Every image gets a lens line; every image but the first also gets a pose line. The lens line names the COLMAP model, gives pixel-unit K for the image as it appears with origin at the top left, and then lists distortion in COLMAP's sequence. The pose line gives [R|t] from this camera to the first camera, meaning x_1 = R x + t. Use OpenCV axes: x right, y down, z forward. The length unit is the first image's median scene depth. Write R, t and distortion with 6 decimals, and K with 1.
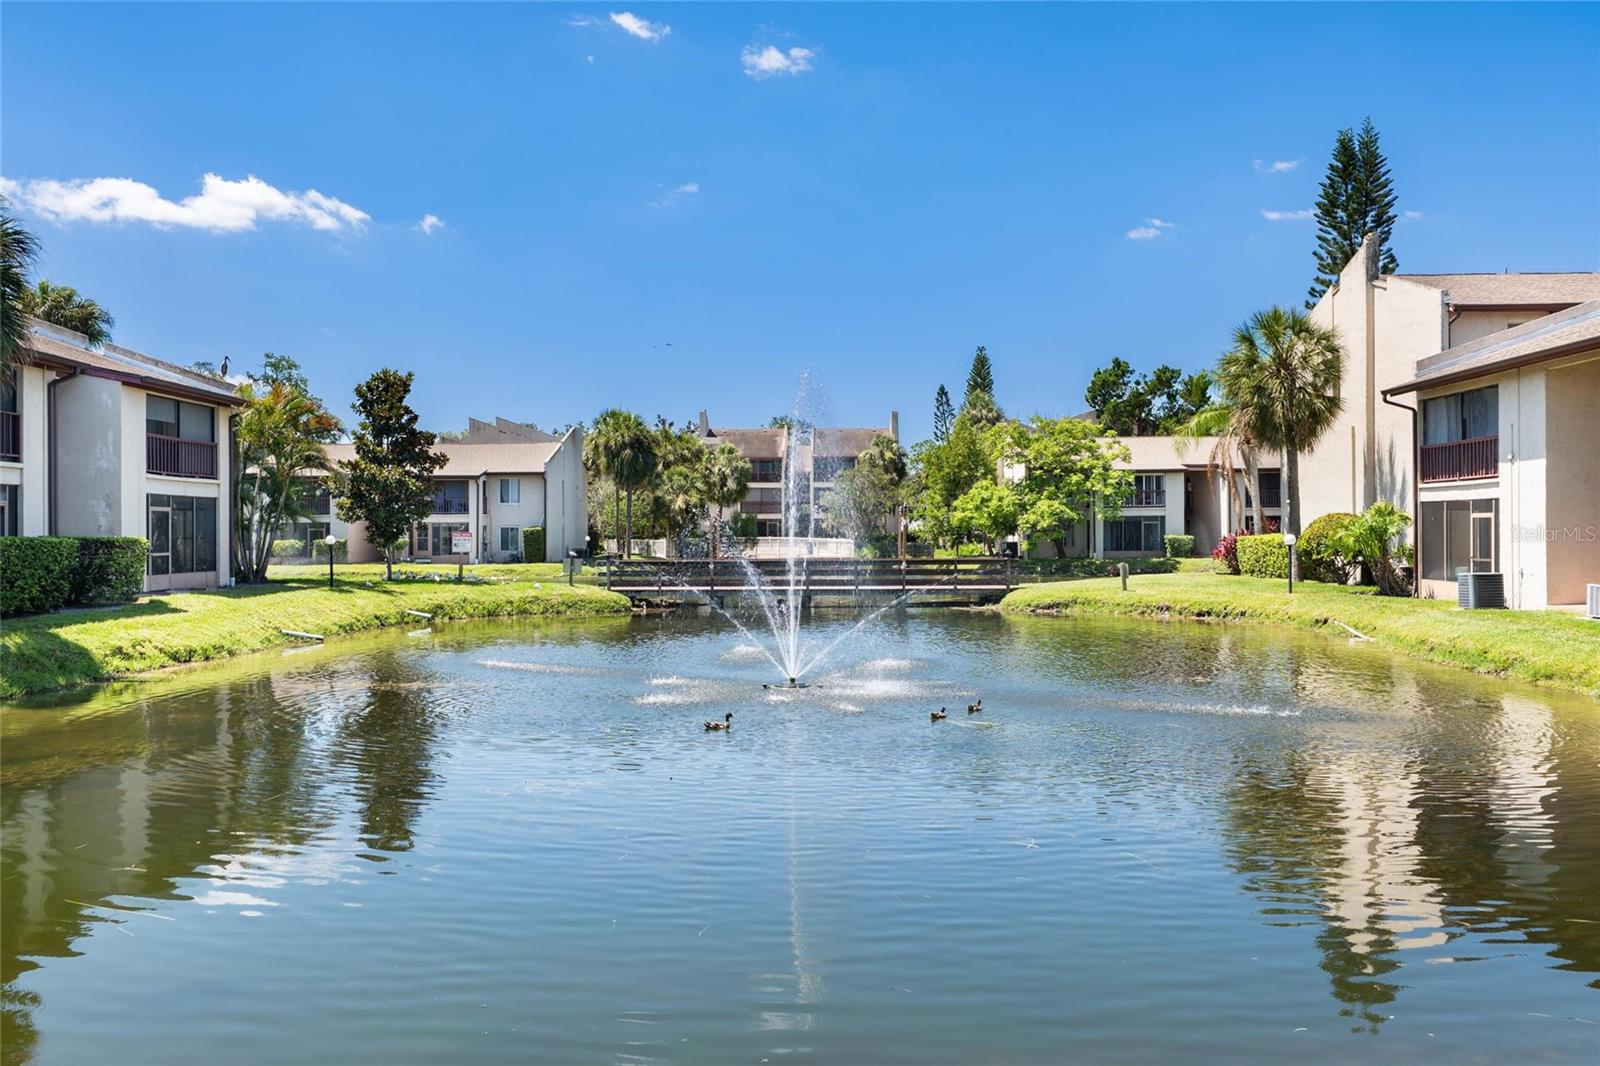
lens RADIAL K [[1228.7, 0, 800.0], [0, 1228.7, 533.0], [0, 0, 1]] dist [0.004970, 0.001791]
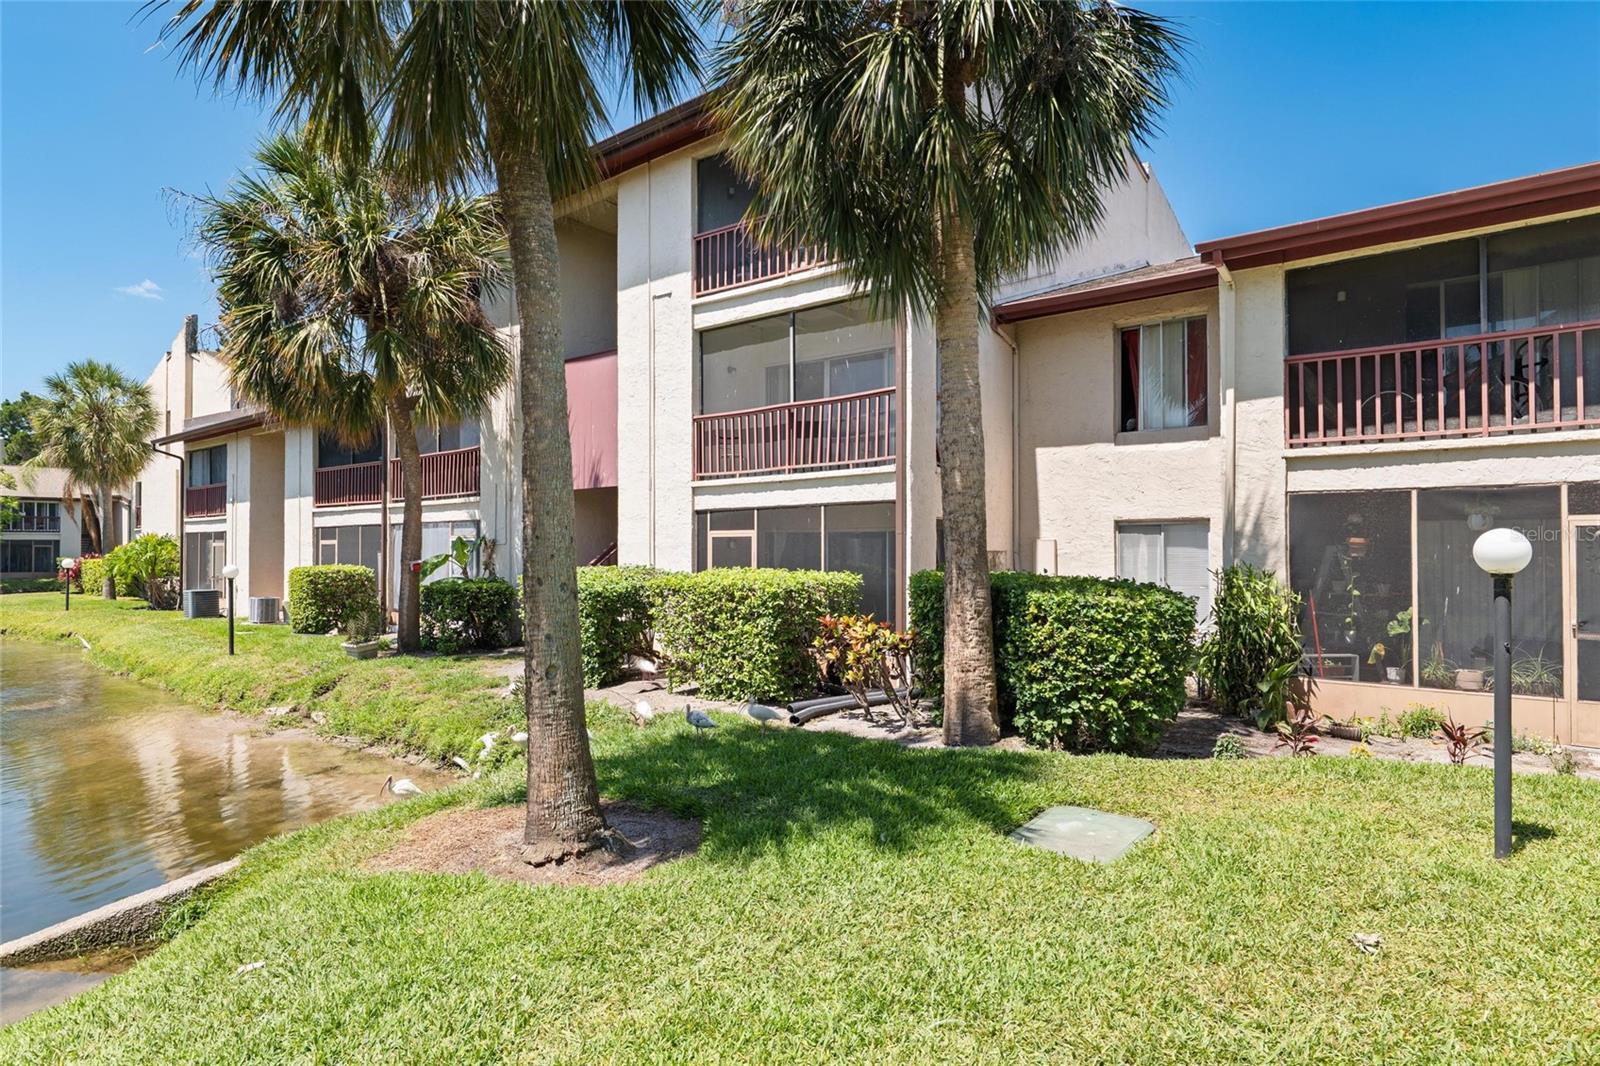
lens RADIAL K [[916.8, 0, 800.0], [0, 916.8, 533.0], [0, 0, 1]] dist [0.000265, 0.000026]
pose [[0.623944, 0.014403, 0.781337, 0.027676], [0.002650, 0.999785, -0.020546, -0.000666], [-0.781465, 0.014890, 0.623772, -0.011193]]
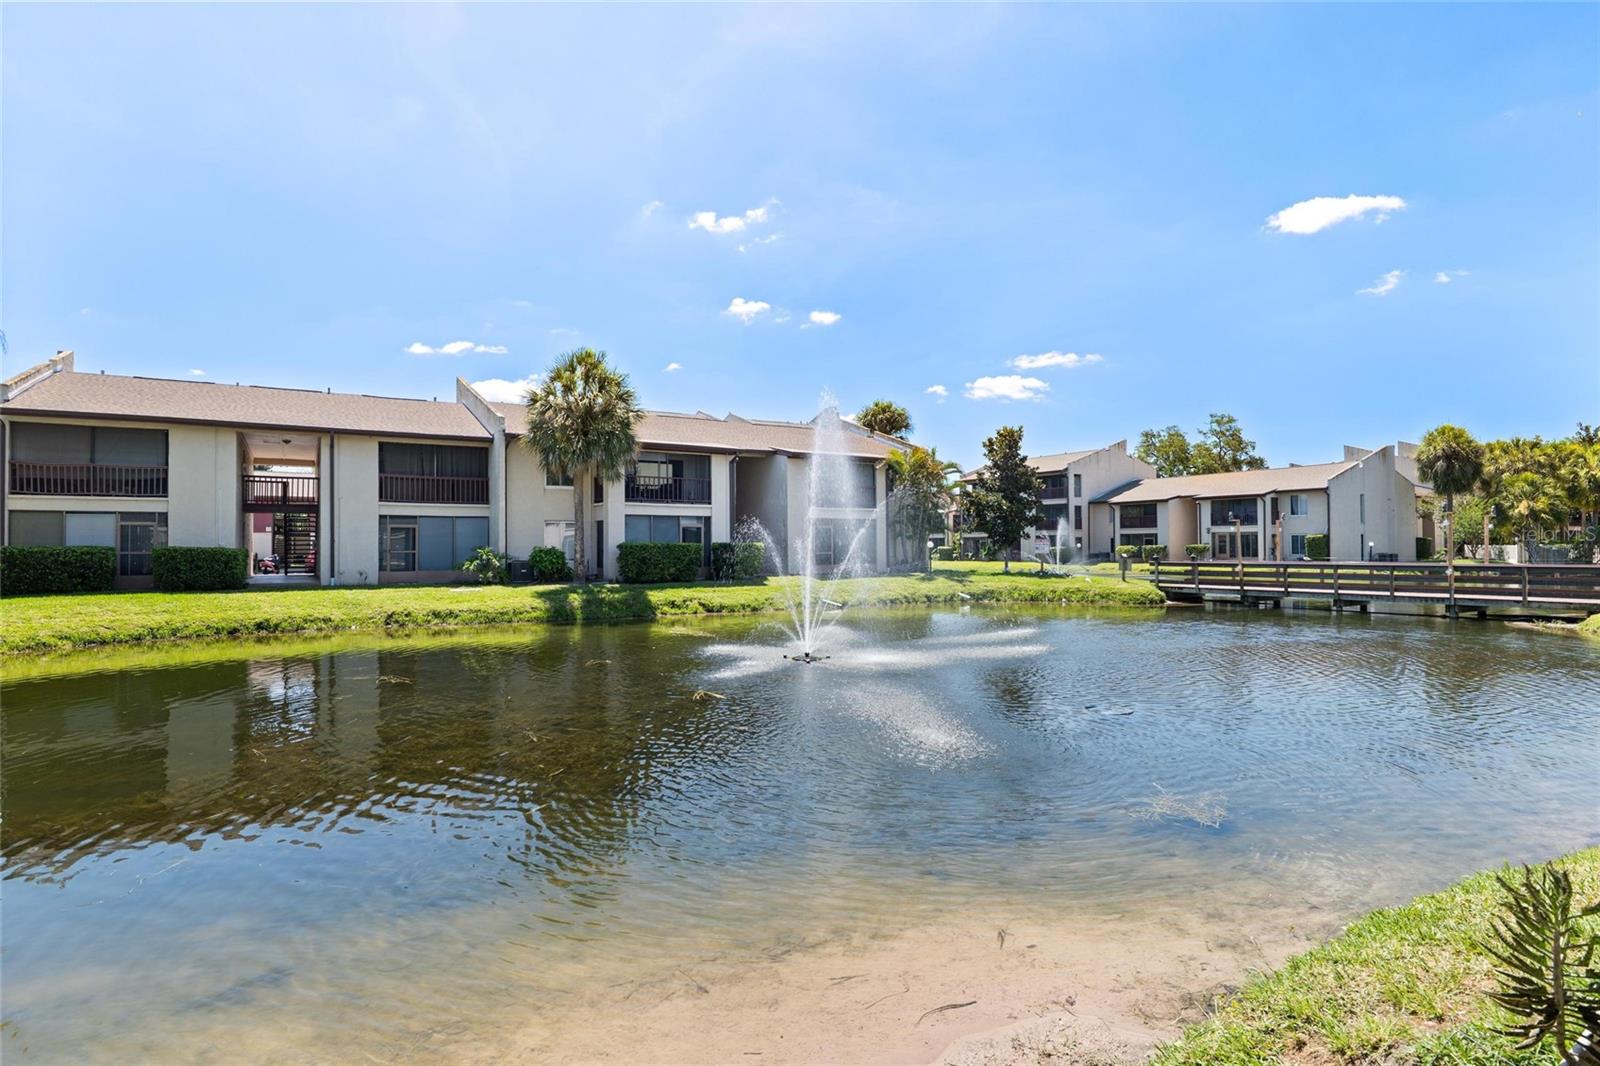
lens RADIAL K [[832.0, 0, 800.0], [0, 832.0, 533.0], [0, 0, 1]] dist [0.000193, 0.000107]
pose [[0.538170, -0.014700, -0.842708, 0.531921], [0.005400, 0.999888, -0.013993, 0.006429], [0.842819, 0.002980, 0.538189, 0.409533]]
